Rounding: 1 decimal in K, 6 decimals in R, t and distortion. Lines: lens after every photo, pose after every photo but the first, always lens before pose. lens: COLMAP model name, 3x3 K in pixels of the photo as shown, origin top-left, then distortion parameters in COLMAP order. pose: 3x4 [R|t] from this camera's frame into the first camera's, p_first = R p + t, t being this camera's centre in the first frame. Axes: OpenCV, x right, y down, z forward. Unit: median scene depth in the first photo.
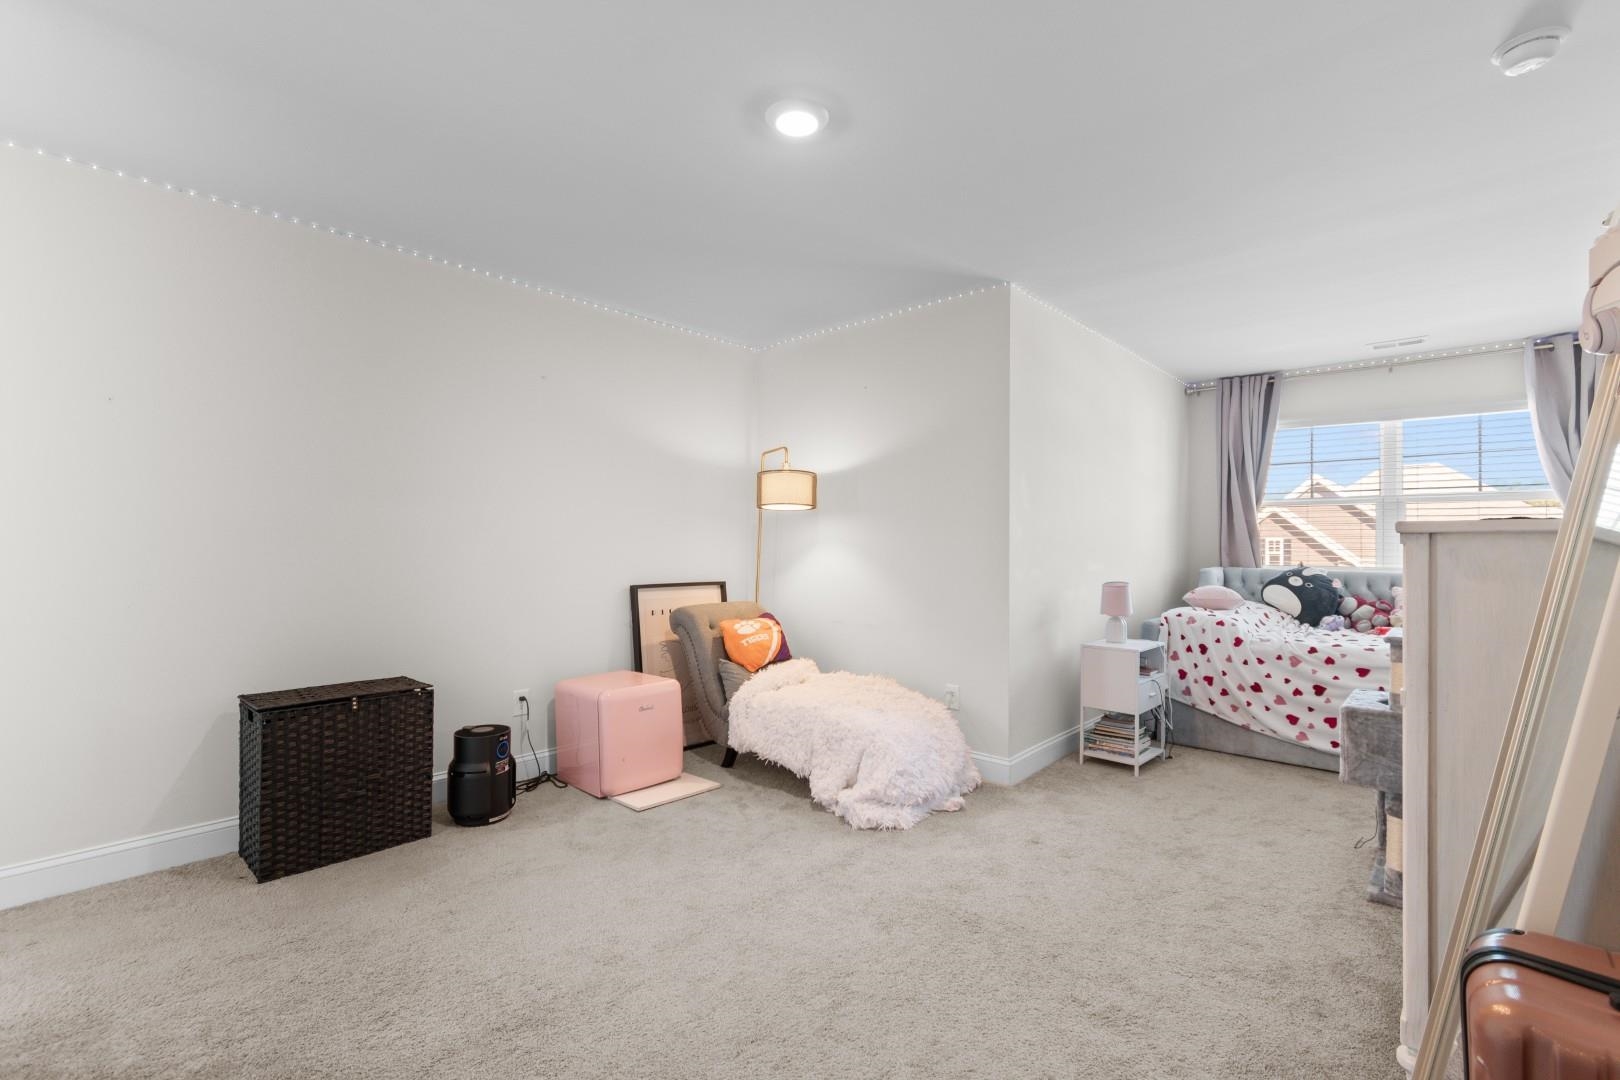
lens RADIAL K [[715.3, 0, 813.9], [0, 715.3, 543.0], [0, 0, 1]] dist [0.003401, 0.000628]
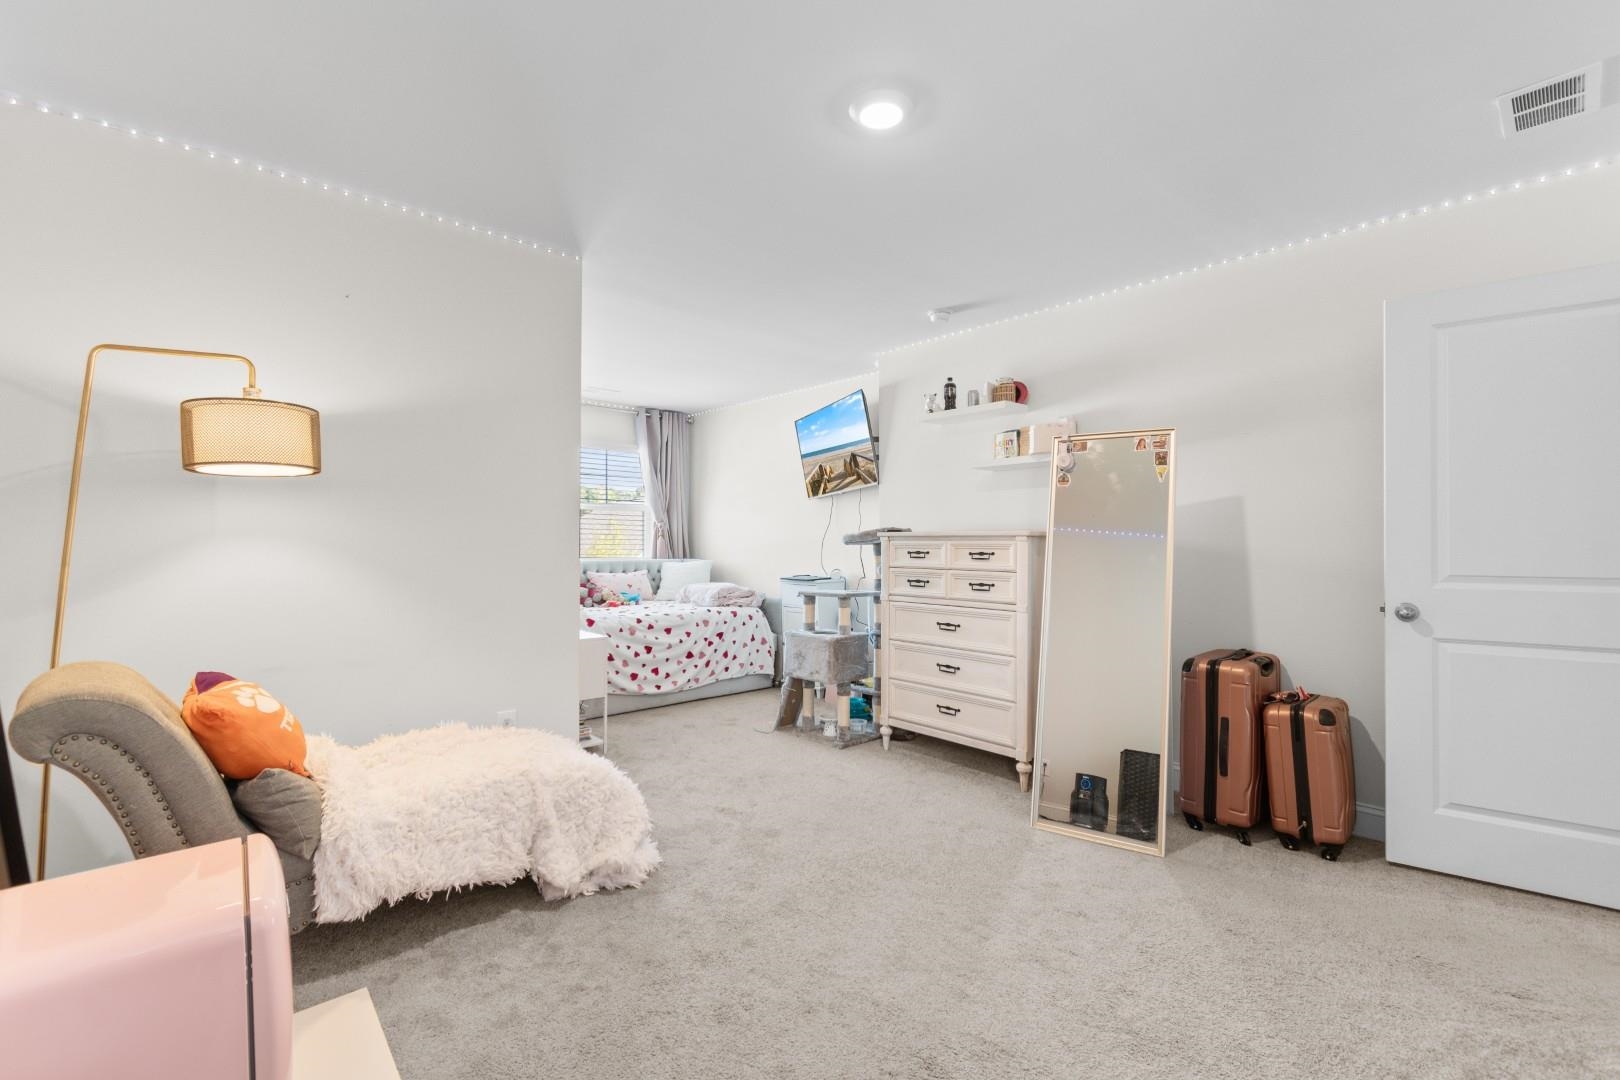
lens RADIAL K [[725.4, 0, 809.8], [0, 725.4, 558.1], [0, 0, 1]] dist [0.002179, 0.000318]
pose [[0.060271, -0.019730, 0.997987, -0.604380], [-0.011394, 0.999726, 0.020452, 0.004613], [-0.998117, -0.012604, 0.060030, 0.609915]]
